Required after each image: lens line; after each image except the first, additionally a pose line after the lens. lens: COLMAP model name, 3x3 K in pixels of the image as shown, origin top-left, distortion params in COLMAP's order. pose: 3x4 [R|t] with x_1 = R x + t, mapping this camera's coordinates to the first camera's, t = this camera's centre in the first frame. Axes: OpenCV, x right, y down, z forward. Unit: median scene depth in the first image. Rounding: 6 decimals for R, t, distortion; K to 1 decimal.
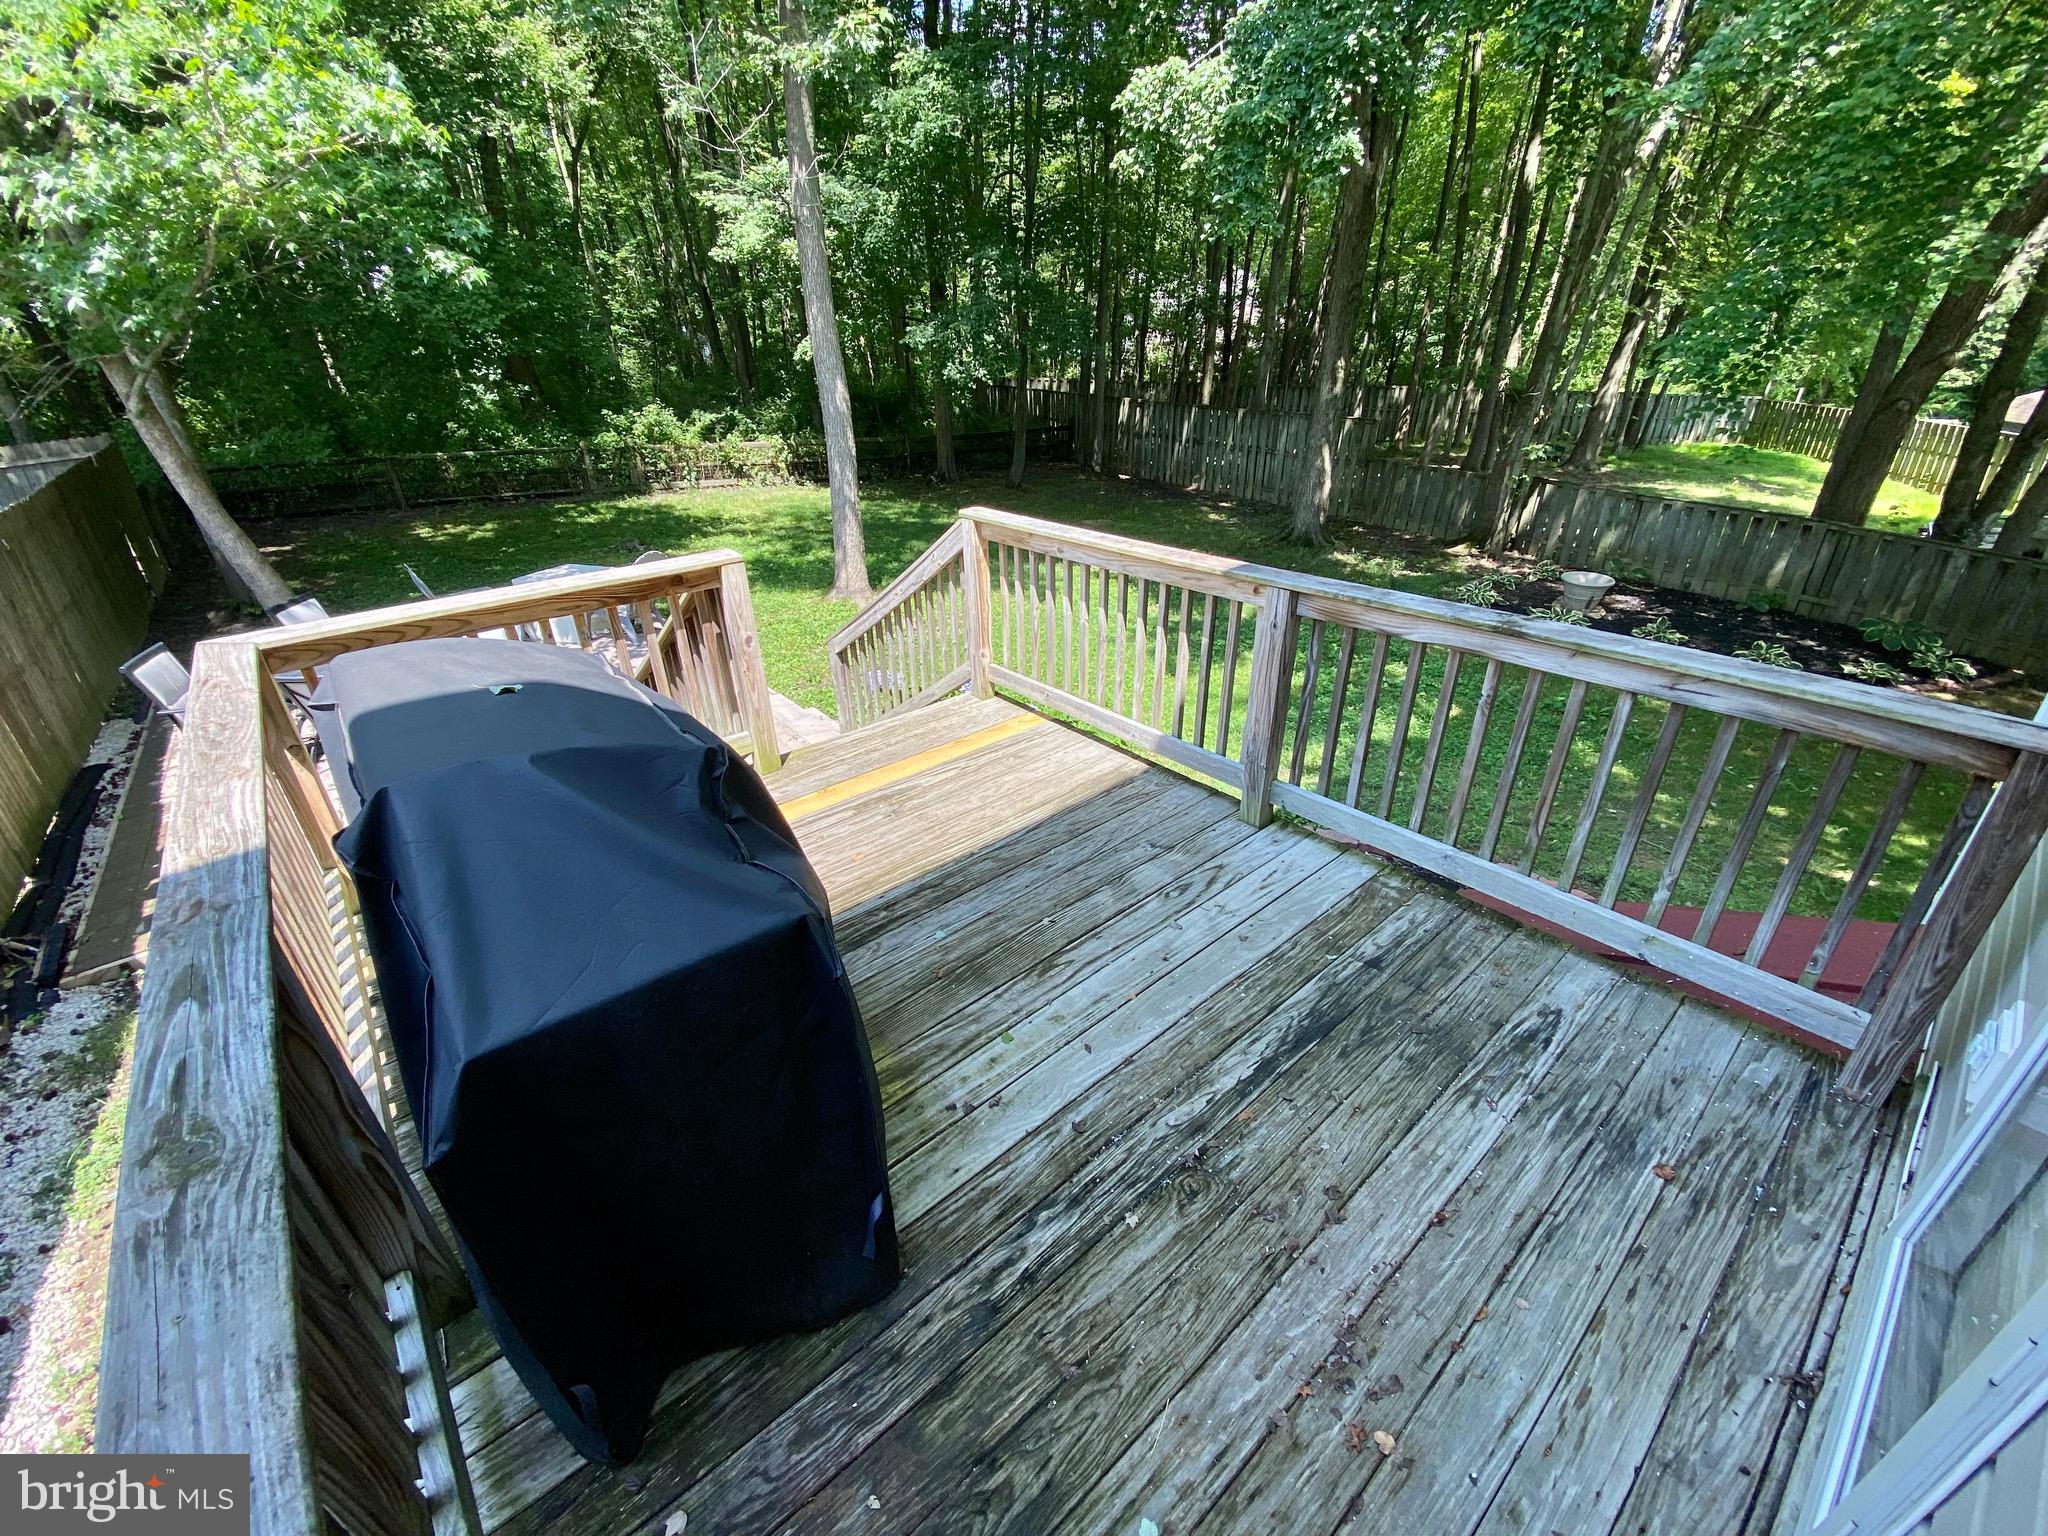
lens RADIAL K [[827.7, 0, 1030.7], [0, 827.7, 771.2], [0, 0, 1]] dist [0.005364, -0.014413]
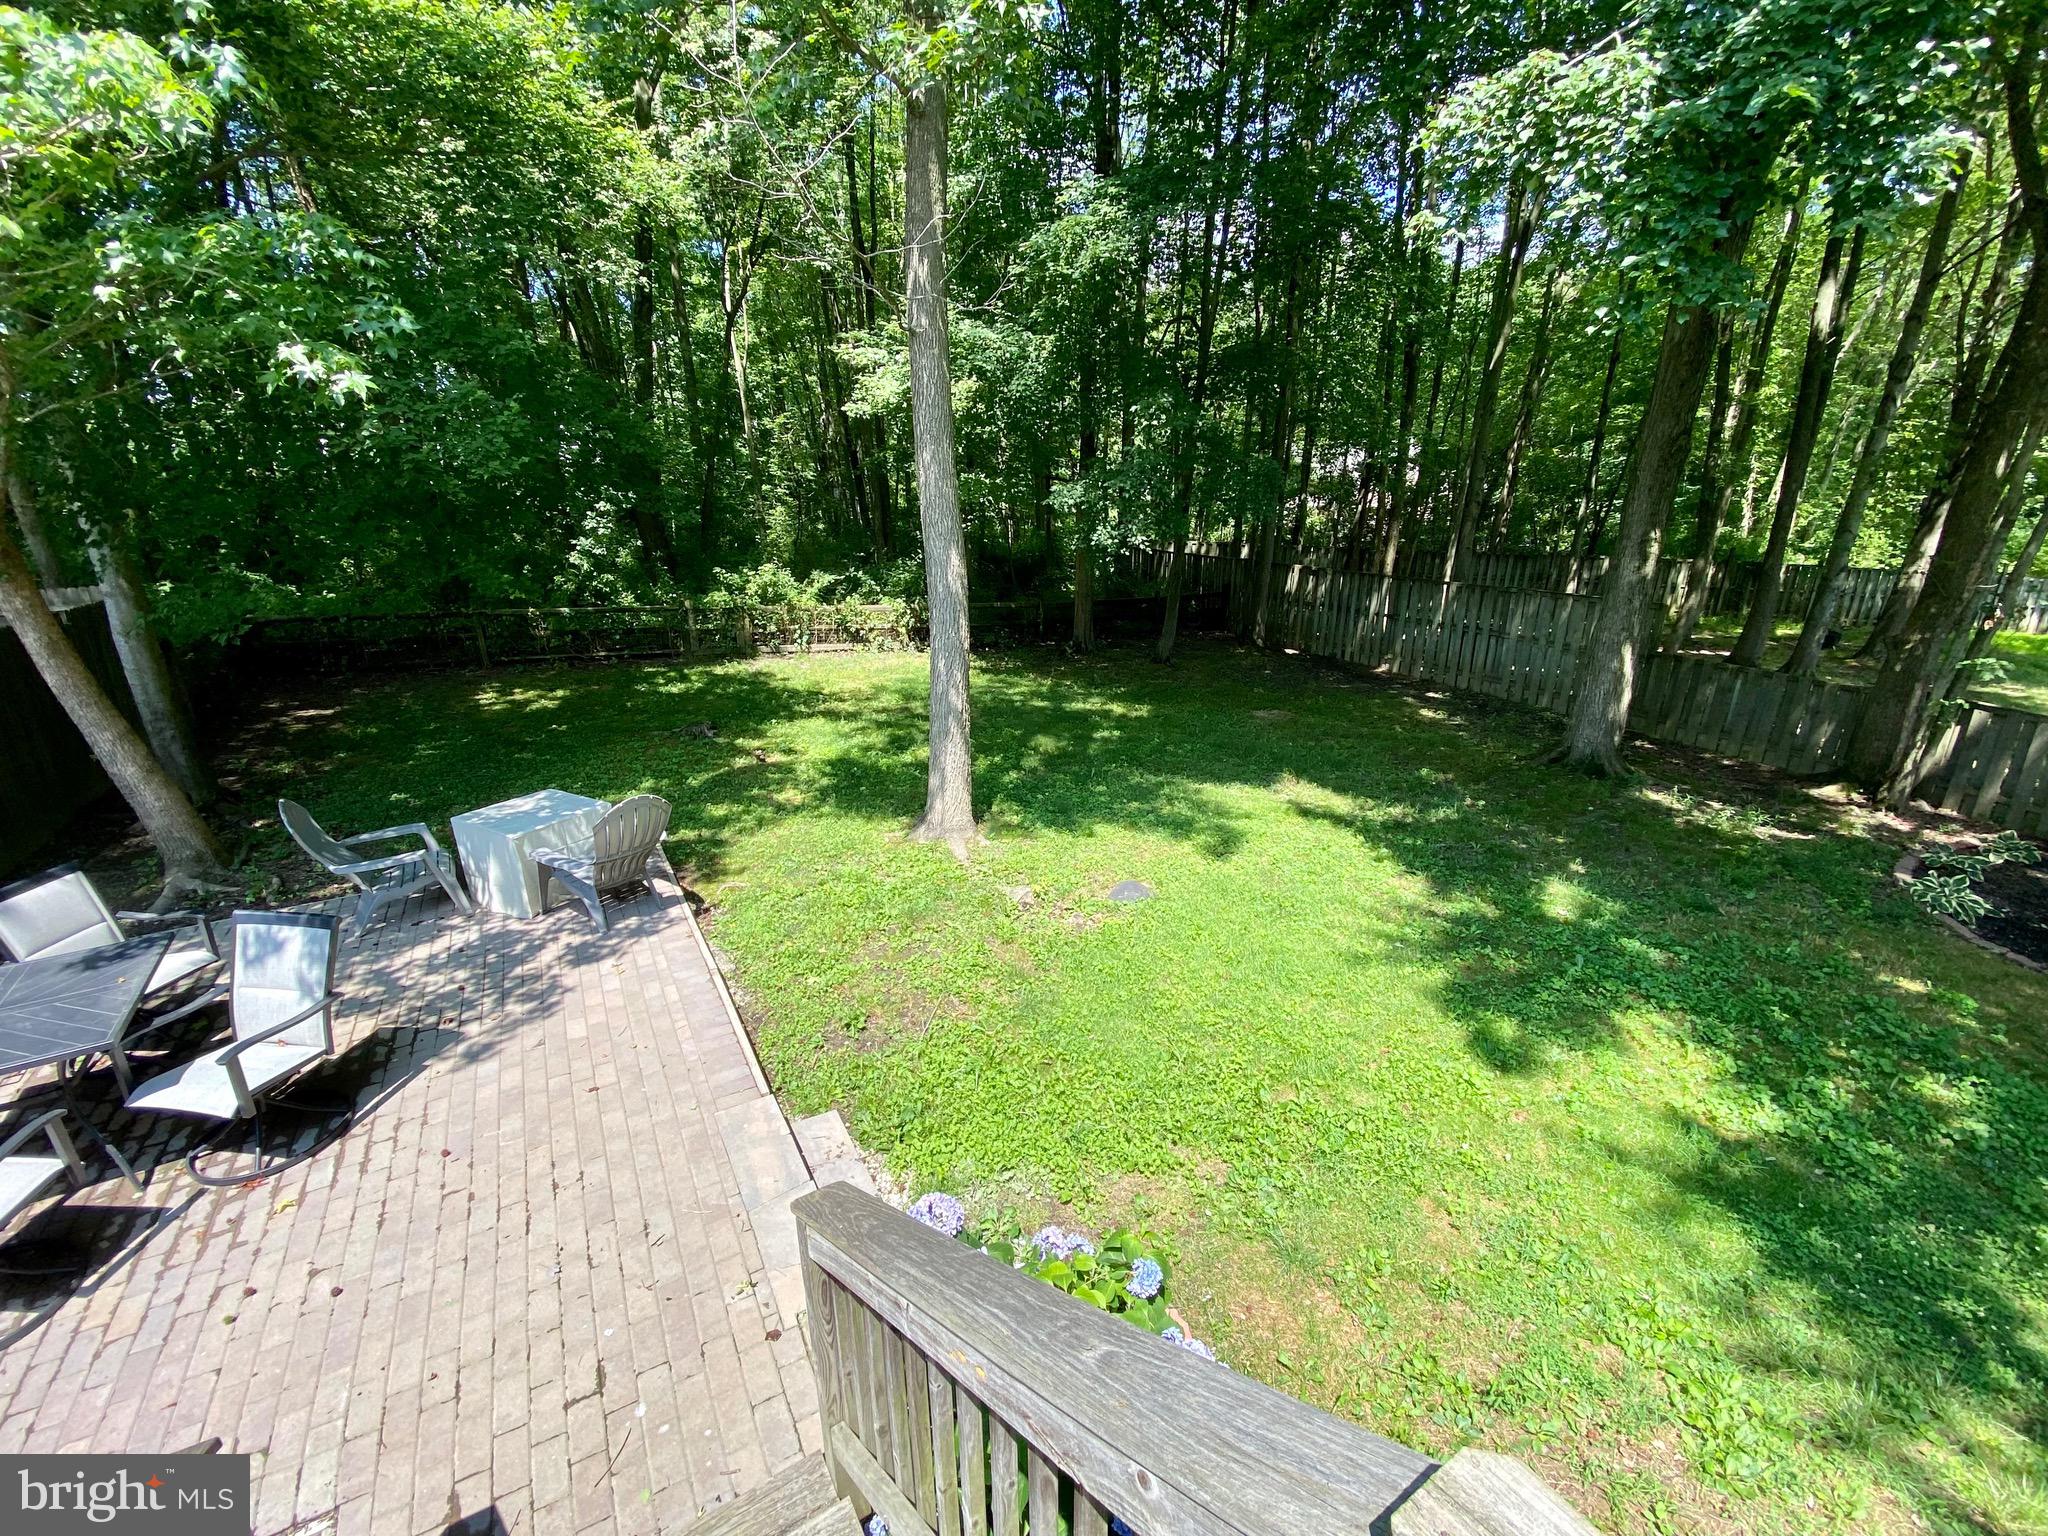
lens RADIAL K [[830.5, 0, 1028.4], [0, 830.5, 767.7], [0, 0, 1]] dist [0.021139, -0.020819]
pose [[0.987890, 0.055329, -0.144958, -0.034776], [-0.079542, 0.982747, -0.166979, -0.112207], [0.133218, 0.176487, 0.975246, 0.221970]]
